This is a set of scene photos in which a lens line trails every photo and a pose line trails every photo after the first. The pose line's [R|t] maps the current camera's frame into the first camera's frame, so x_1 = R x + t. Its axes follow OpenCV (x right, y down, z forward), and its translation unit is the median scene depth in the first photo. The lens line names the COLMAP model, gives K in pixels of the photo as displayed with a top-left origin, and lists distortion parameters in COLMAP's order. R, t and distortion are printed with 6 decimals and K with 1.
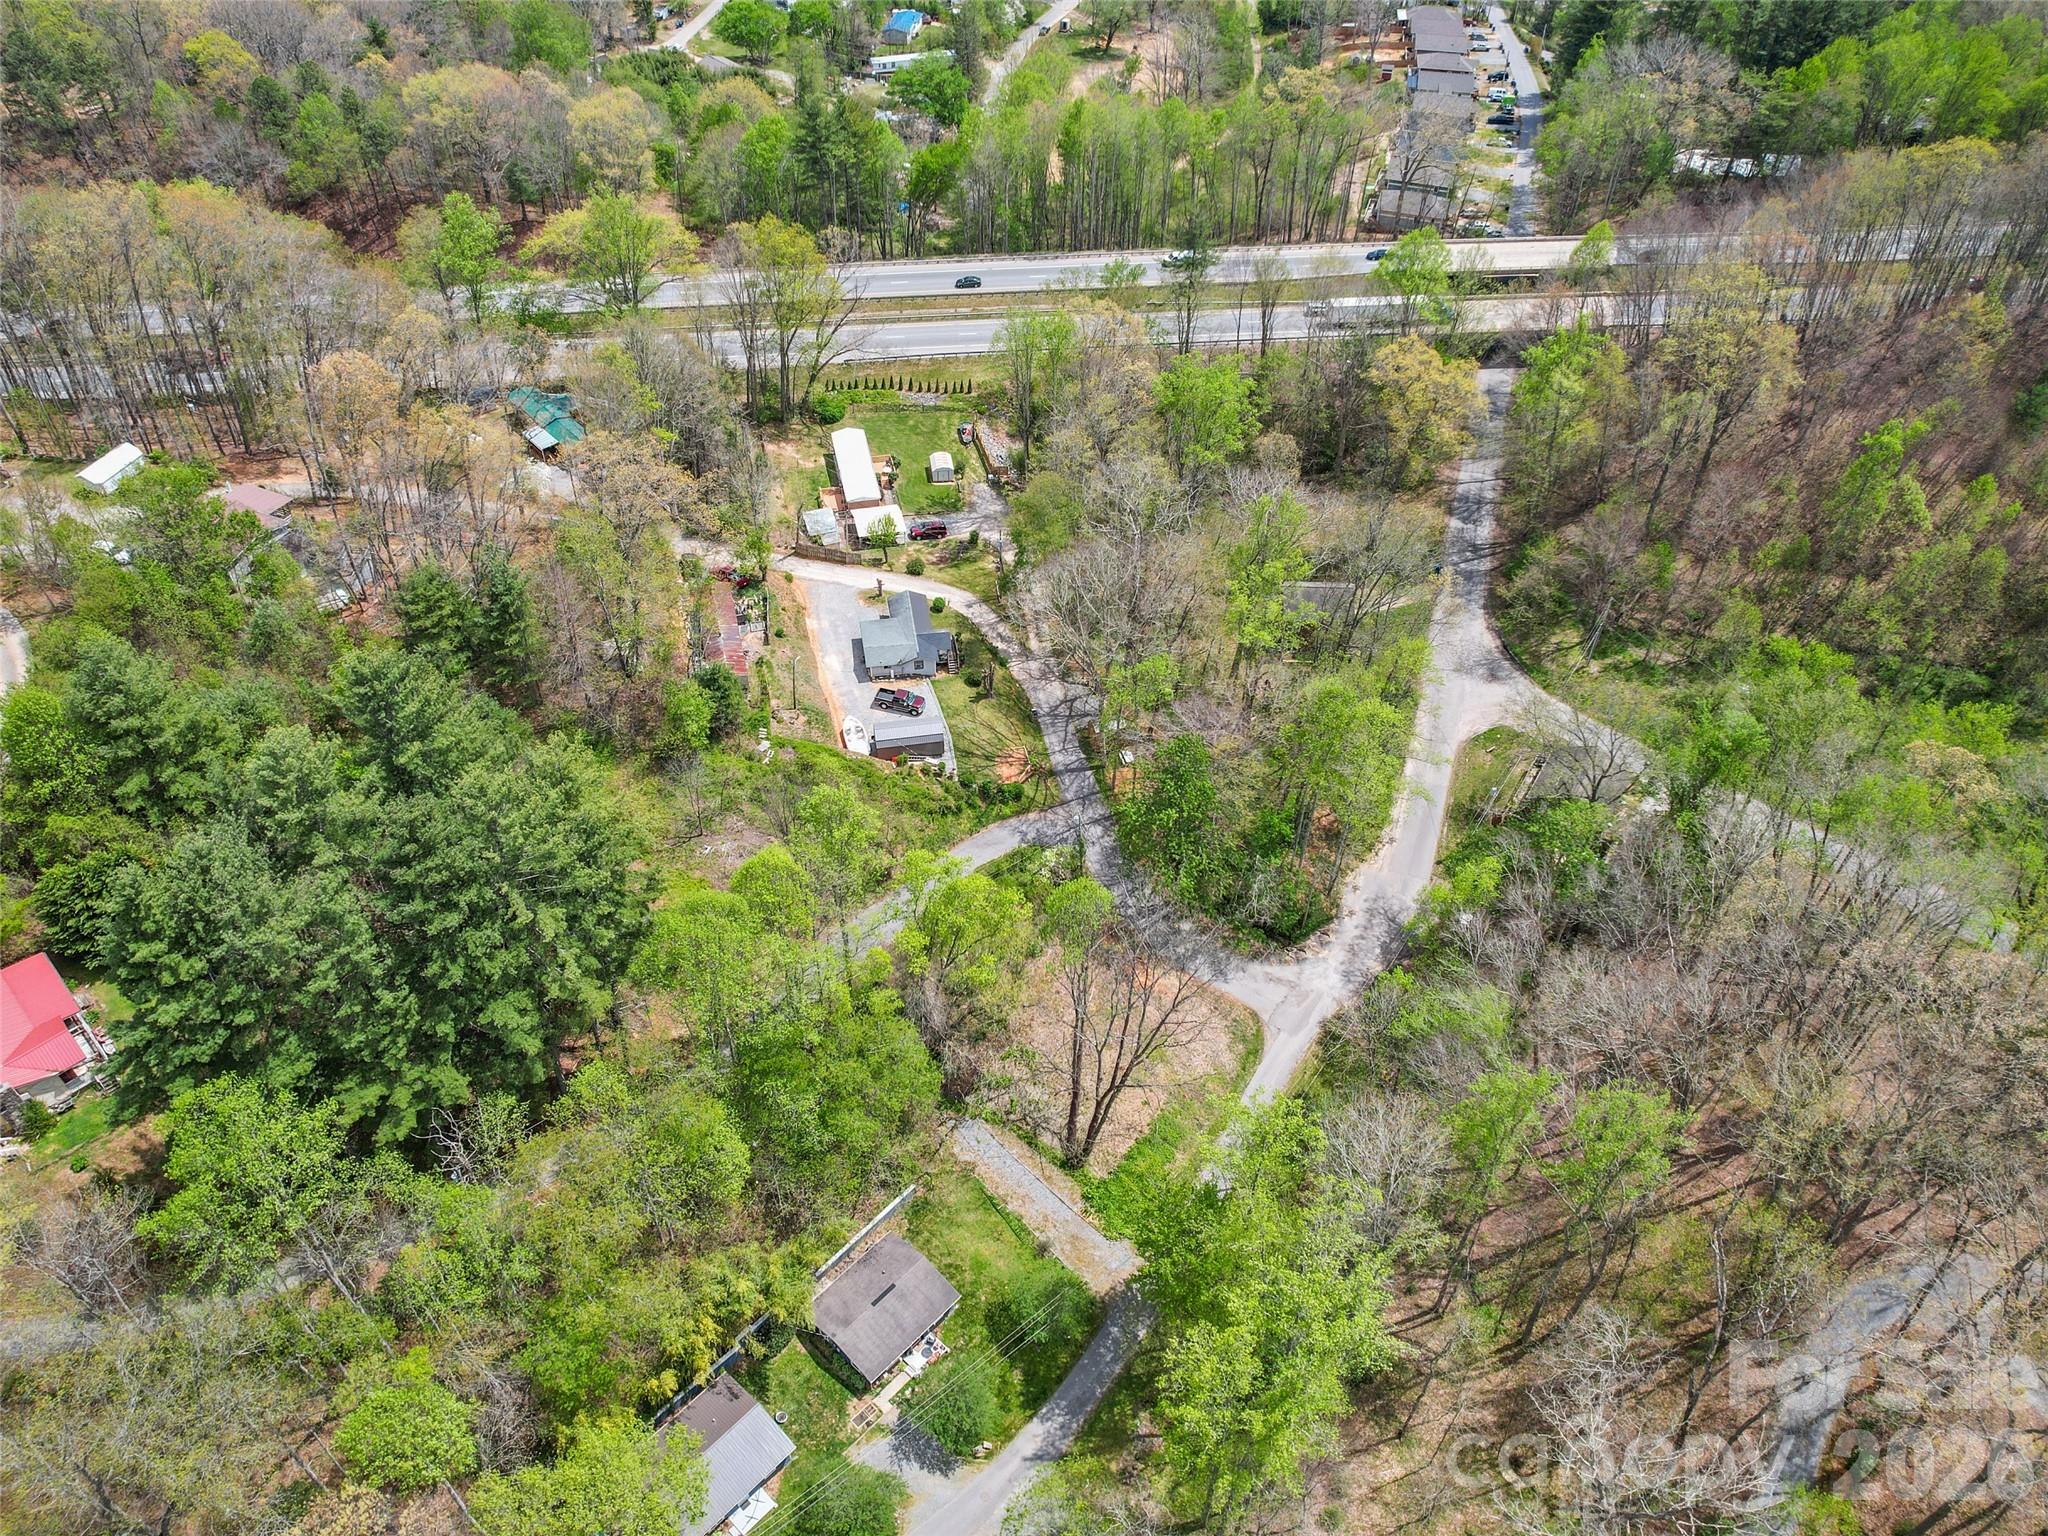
lens RADIAL K [[1413.3, 0, 984.2], [0, 1413.3, 773.7], [0, 0, 1]] dist [-0.066601, 0.059635]
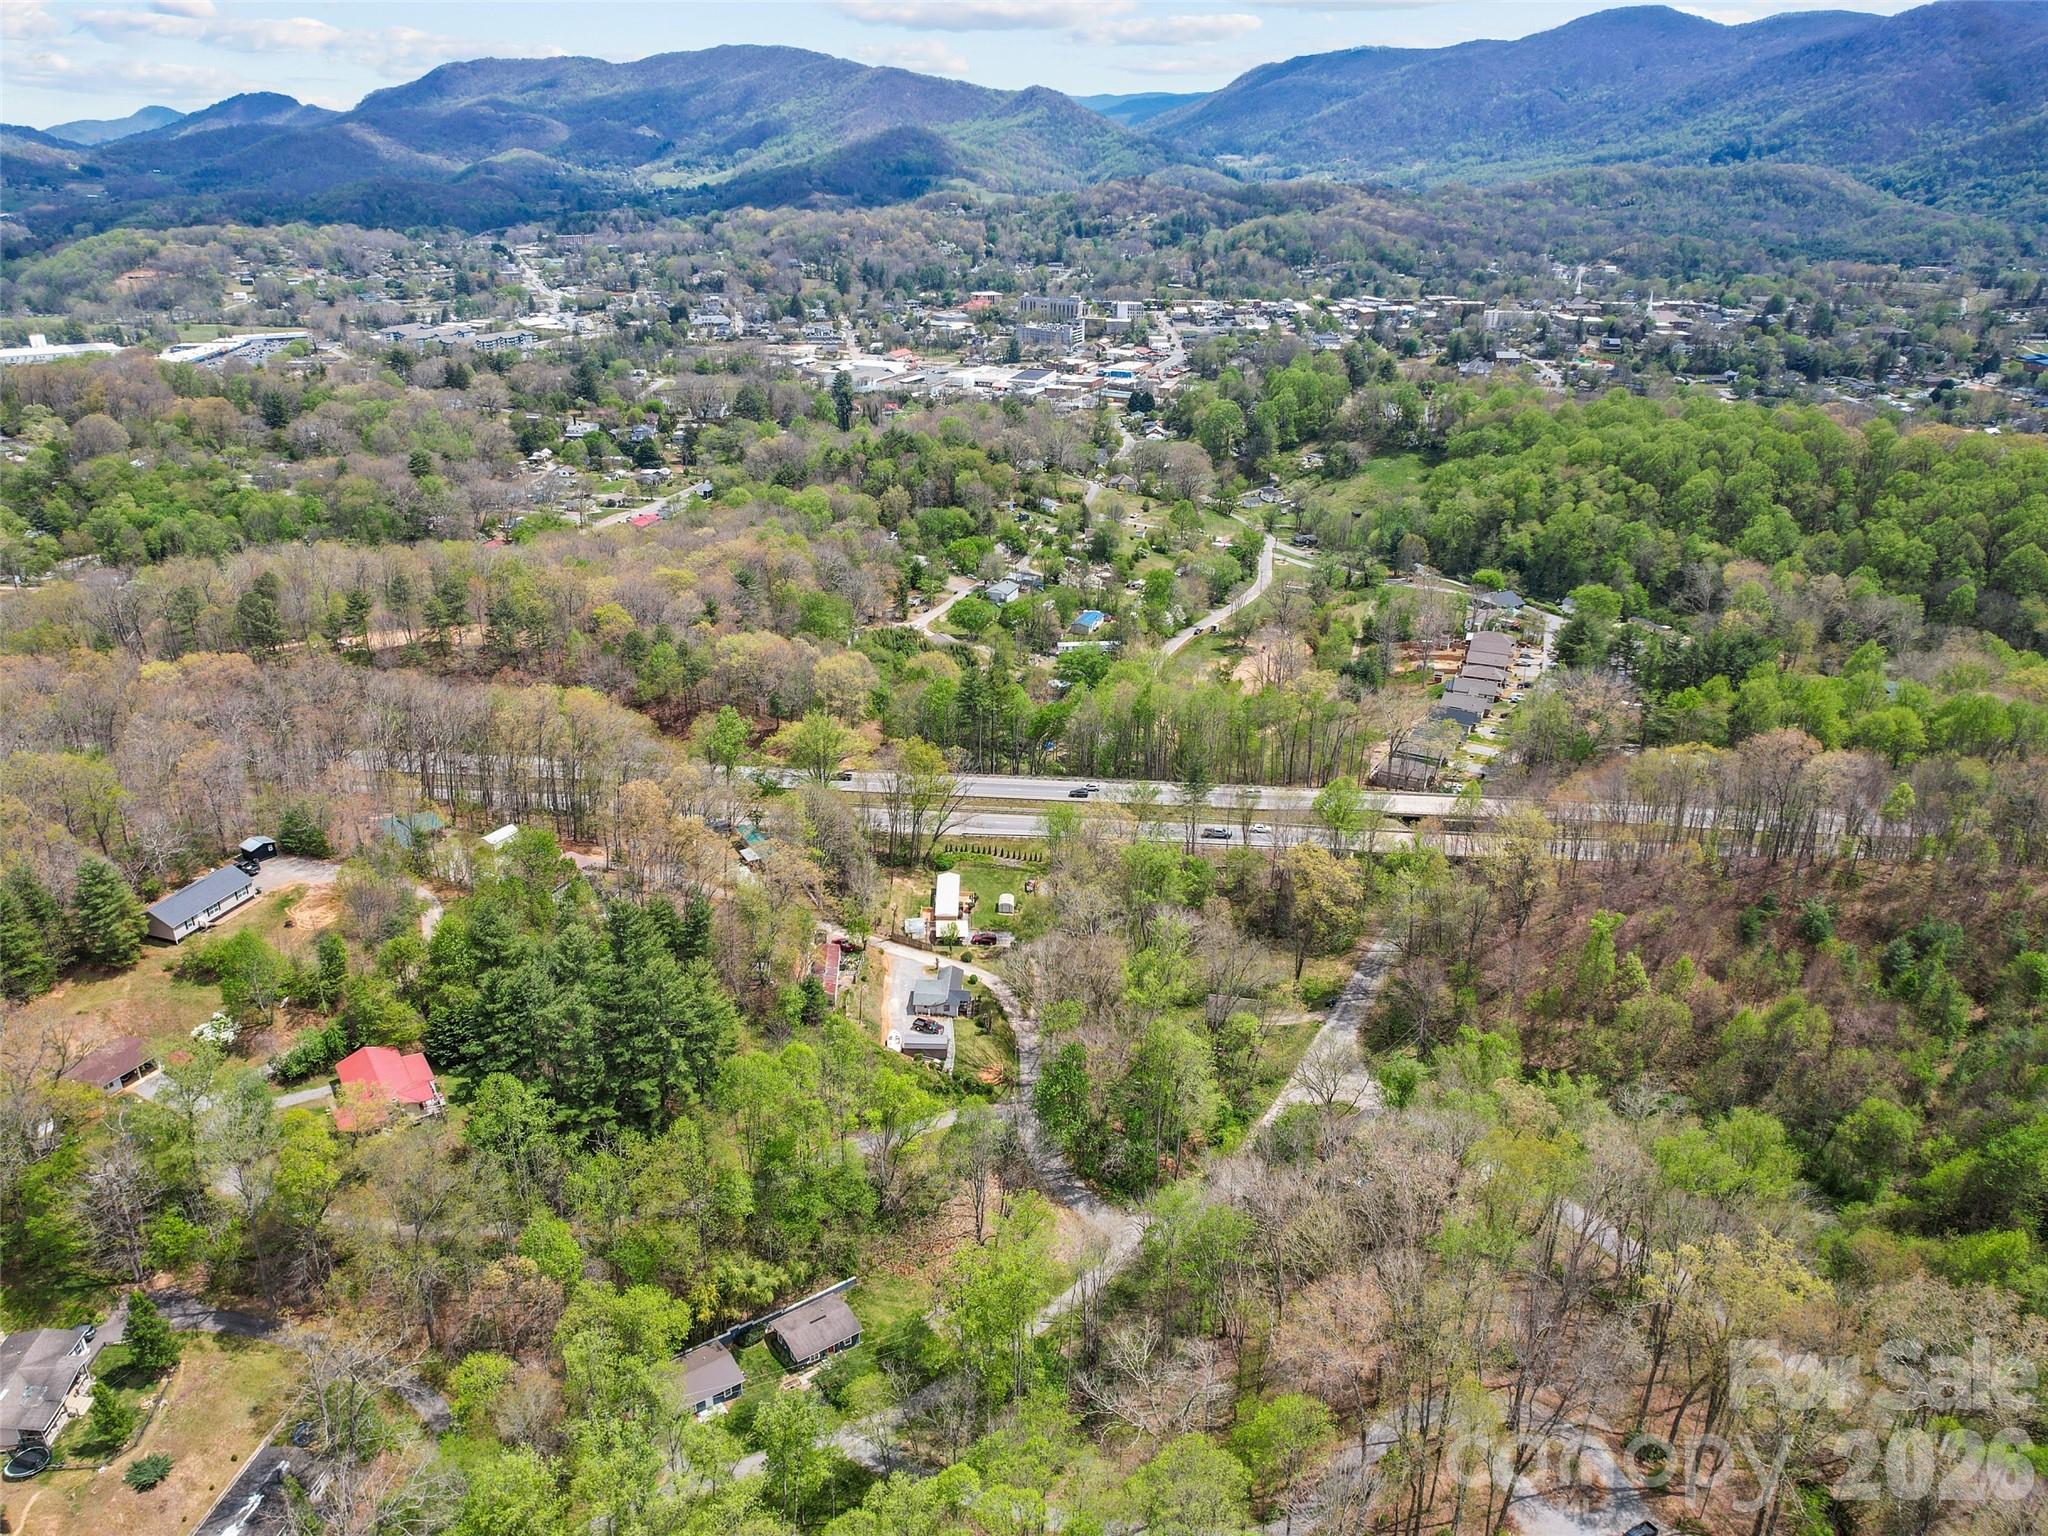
lens RADIAL K [[1413.3, 0, 984.2], [0, 1413.3, 773.7], [0, 0, 1]] dist [-0.066601, 0.059635]
pose [[0.979585, 0.082425, -0.183358, 0.219644], [-0.143494, 0.925473, -0.350585, 0.189766], [0.140796, 0.369739, 0.918406, -0.440772]]
